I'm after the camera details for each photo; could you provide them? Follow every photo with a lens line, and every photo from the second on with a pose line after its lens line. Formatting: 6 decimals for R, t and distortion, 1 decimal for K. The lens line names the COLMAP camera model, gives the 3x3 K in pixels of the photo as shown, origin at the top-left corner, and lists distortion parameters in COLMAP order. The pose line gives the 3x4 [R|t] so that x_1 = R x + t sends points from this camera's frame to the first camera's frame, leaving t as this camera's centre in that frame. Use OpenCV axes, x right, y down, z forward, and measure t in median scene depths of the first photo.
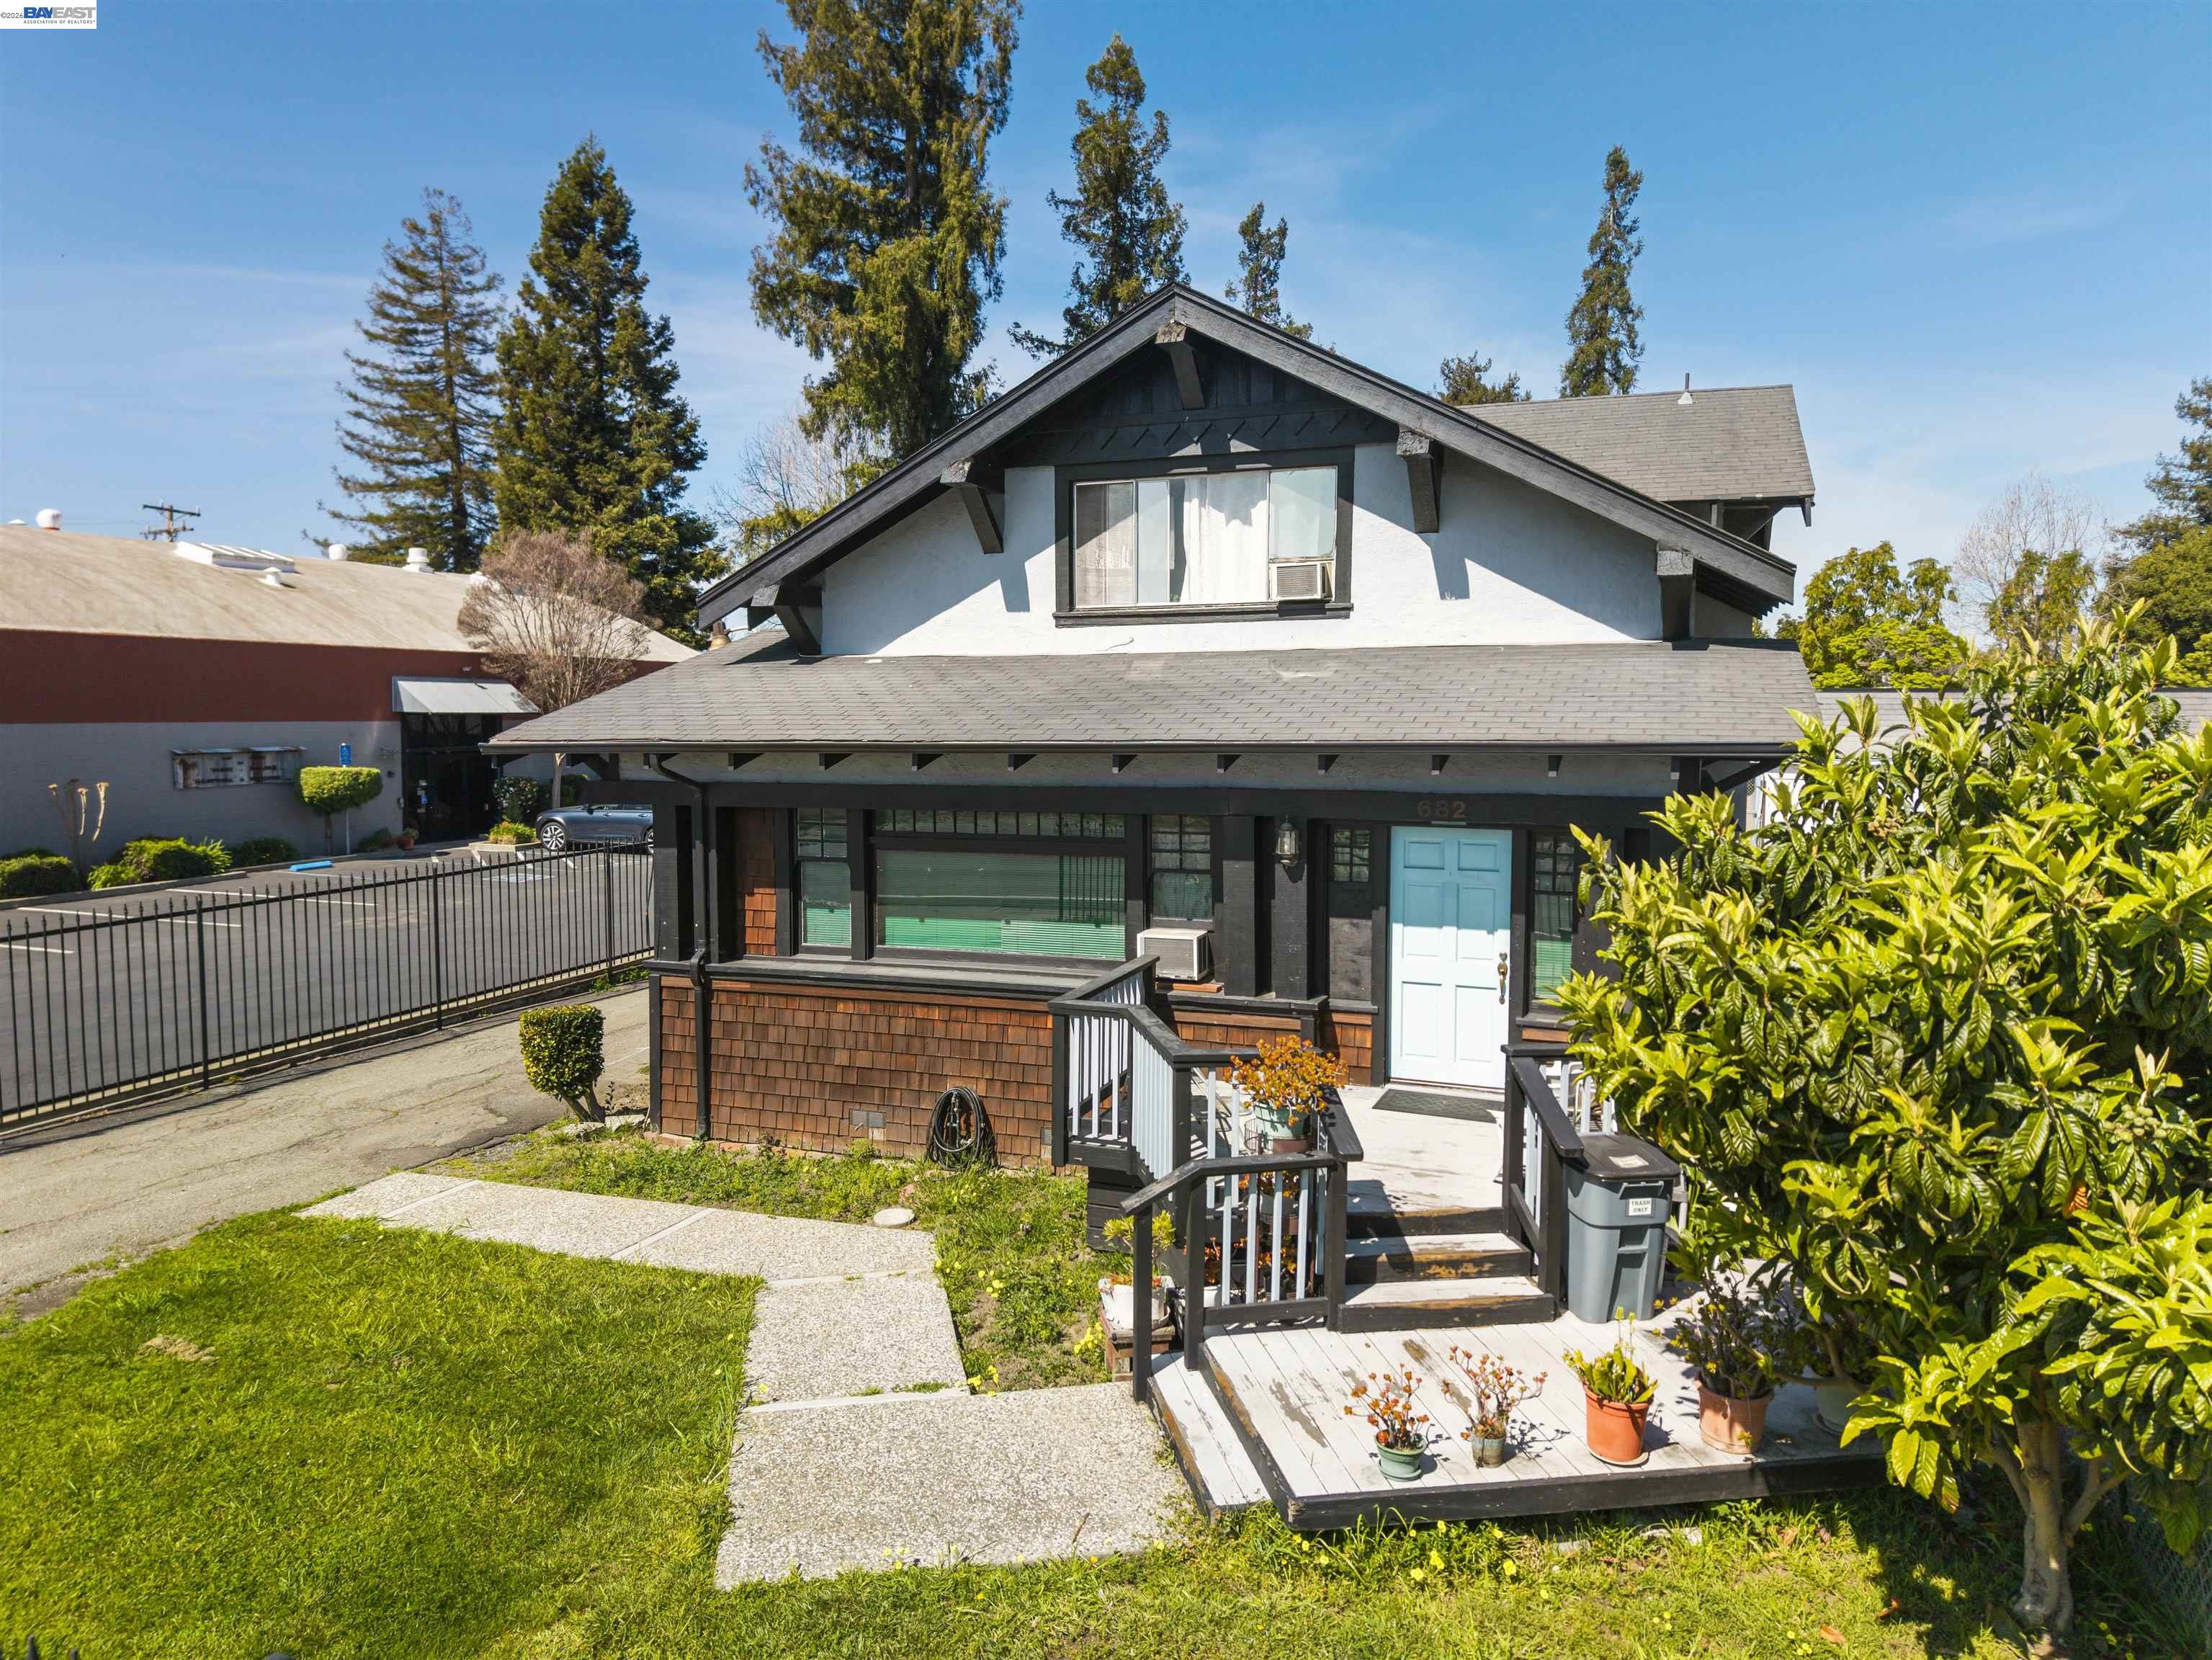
lens RADIAL K [[1499.8, 0, 1108.3], [0, 1499.8, 829.2], [0, 0, 1]] dist [0.022332, -0.016624]
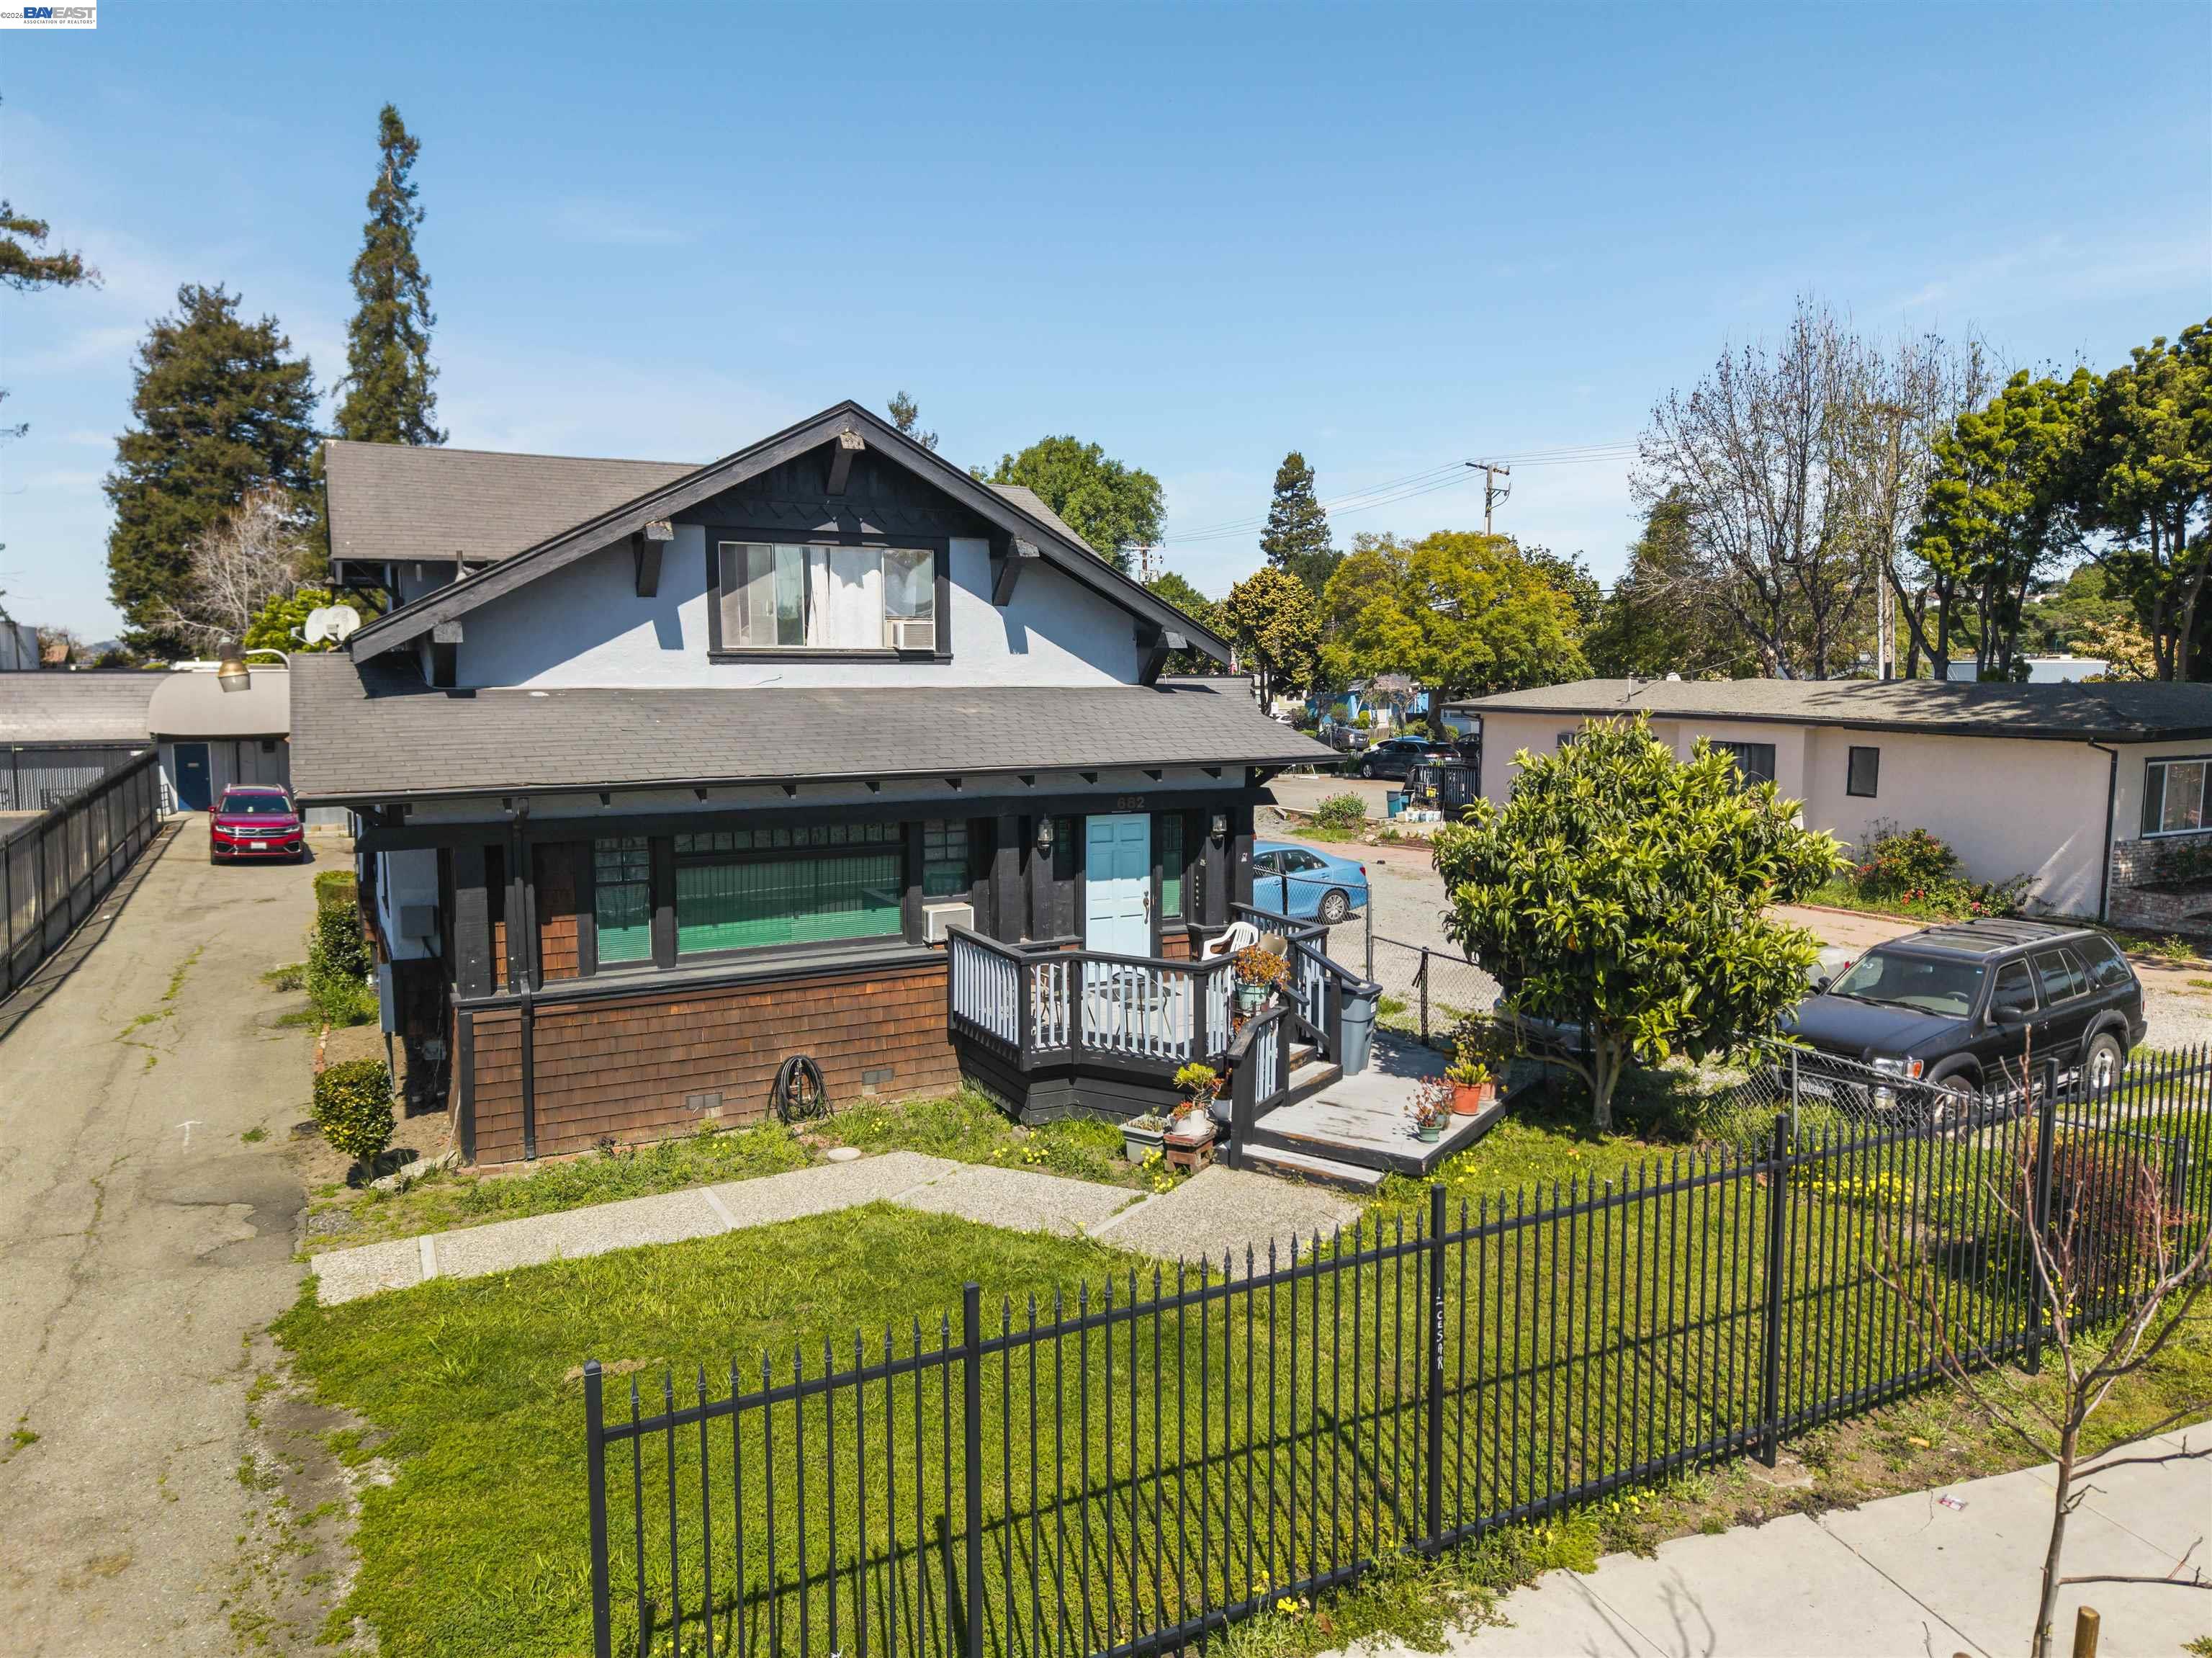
lens RADIAL K [[1499.8, 0, 1129.3], [0, 1499.8, 827.9], [0, 0, 1]] dist [0.022332, -0.016624]
pose [[0.651077, -0.076669, 0.755129, -0.764934], [0.056028, 0.997026, 0.052920, -0.056218], [-0.756941, 0.007853, 0.653436, -0.003718]]
